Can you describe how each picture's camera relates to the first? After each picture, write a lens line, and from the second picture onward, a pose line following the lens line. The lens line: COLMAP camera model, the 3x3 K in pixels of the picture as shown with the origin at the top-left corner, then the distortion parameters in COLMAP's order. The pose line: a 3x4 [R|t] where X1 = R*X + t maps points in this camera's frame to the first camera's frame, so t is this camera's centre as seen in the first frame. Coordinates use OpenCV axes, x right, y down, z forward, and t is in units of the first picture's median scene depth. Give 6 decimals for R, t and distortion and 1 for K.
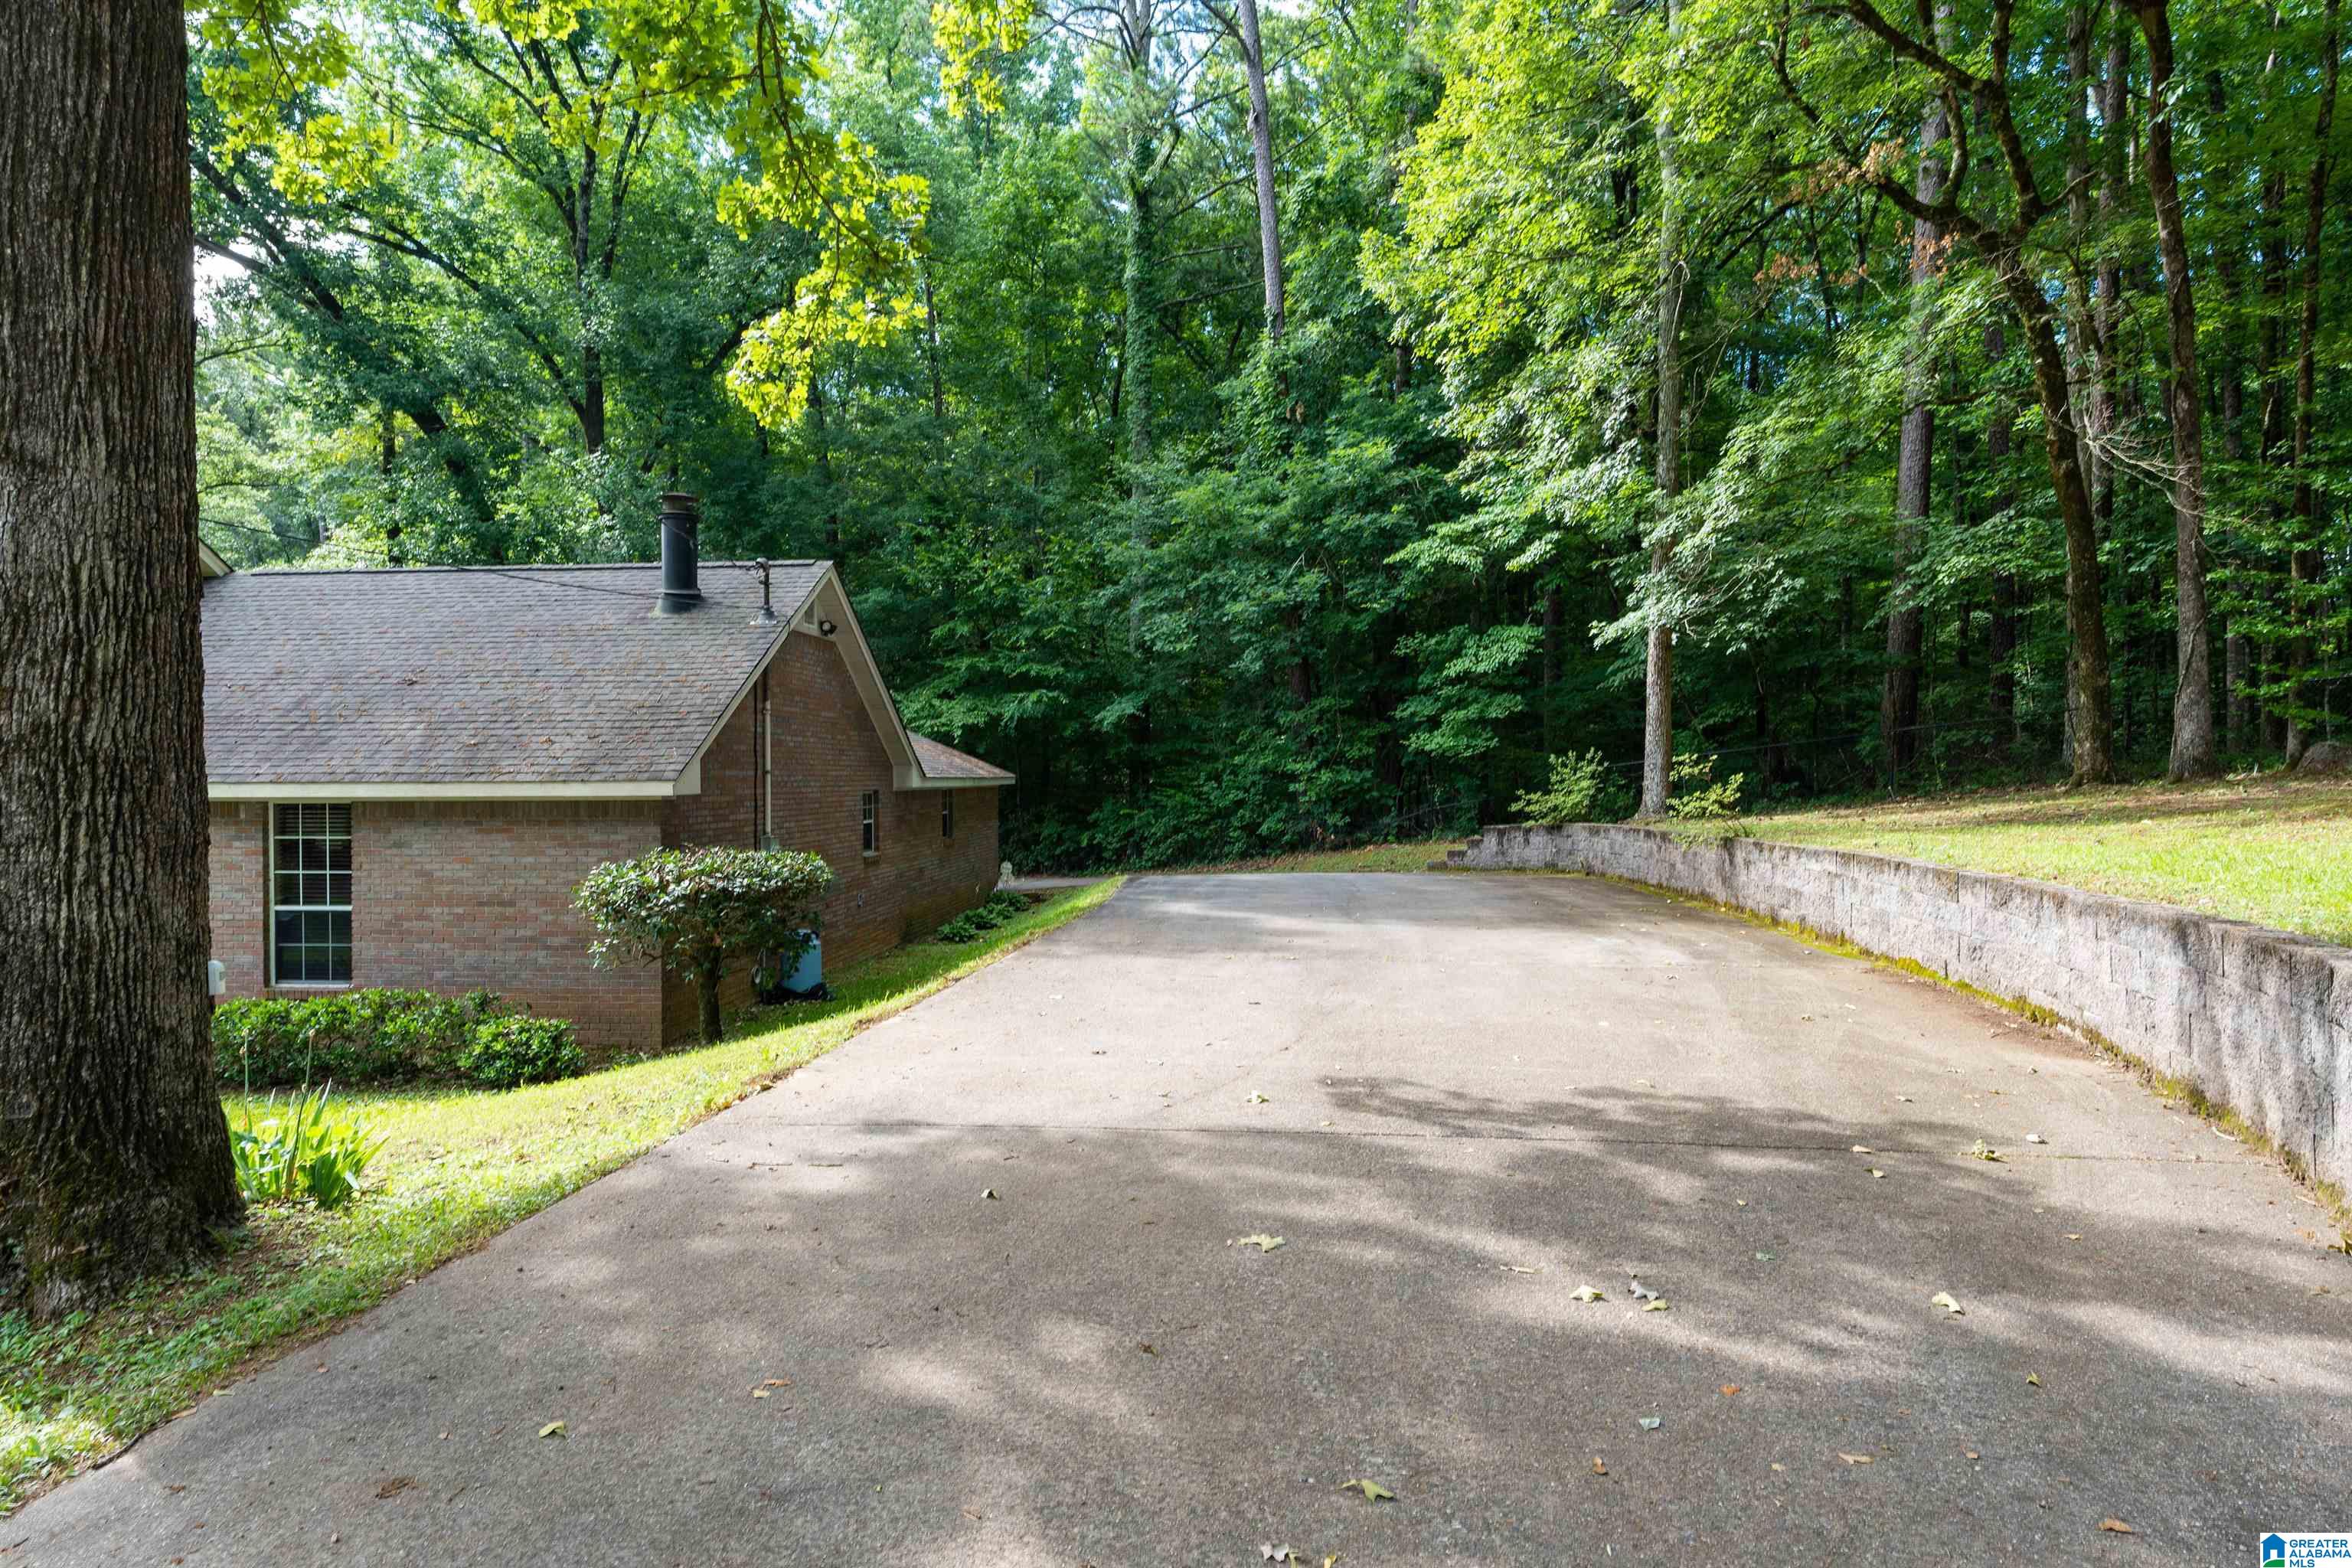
lens RADIAL K [[1375.5, 0, 1173.3], [0, 1375.5, 820.8], [0, 0, 1]] dist [-0.002523, -0.000675]
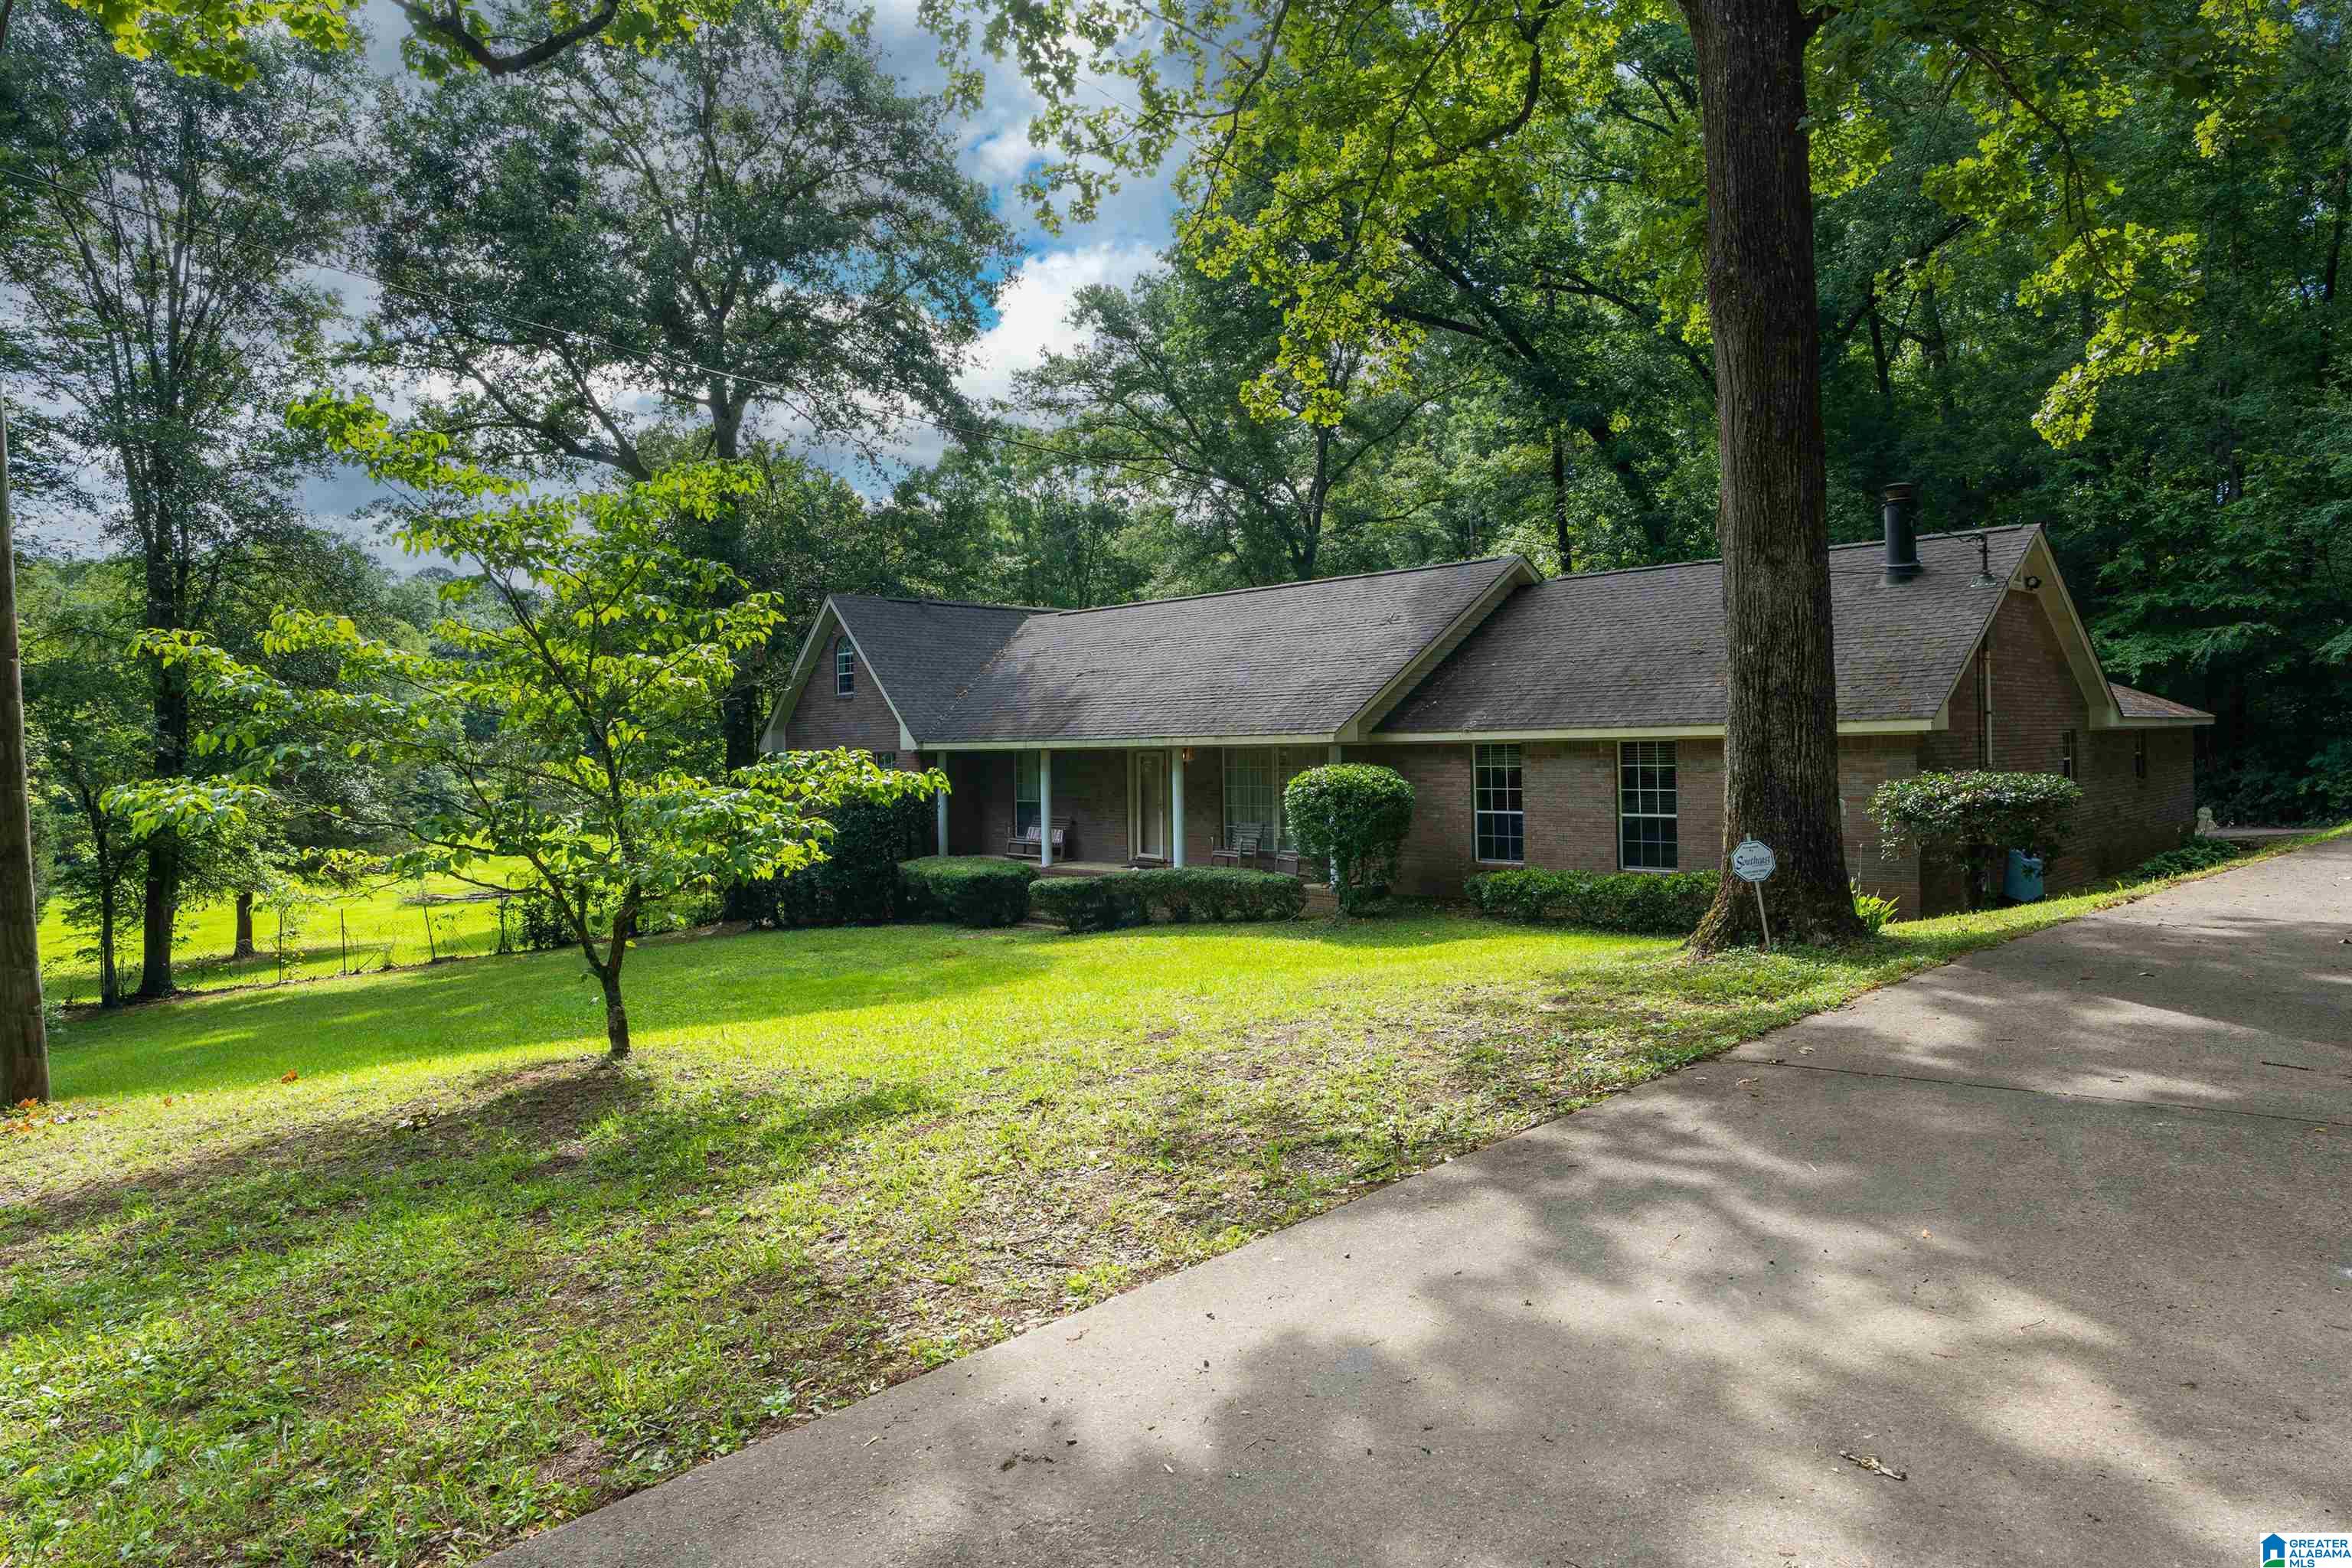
lens RADIAL K [[1470.2, 0, 1173.9], [0, 1470.2, 742.9], [0, 0, 1]] dist [0.000627, 0.002419]
pose [[0.765587, -0.014504, -0.643169, -0.019388], [-0.003201, 0.999648, -0.026353, 0.022426], [0.643324, 0.022234, 0.765271, -0.351193]]
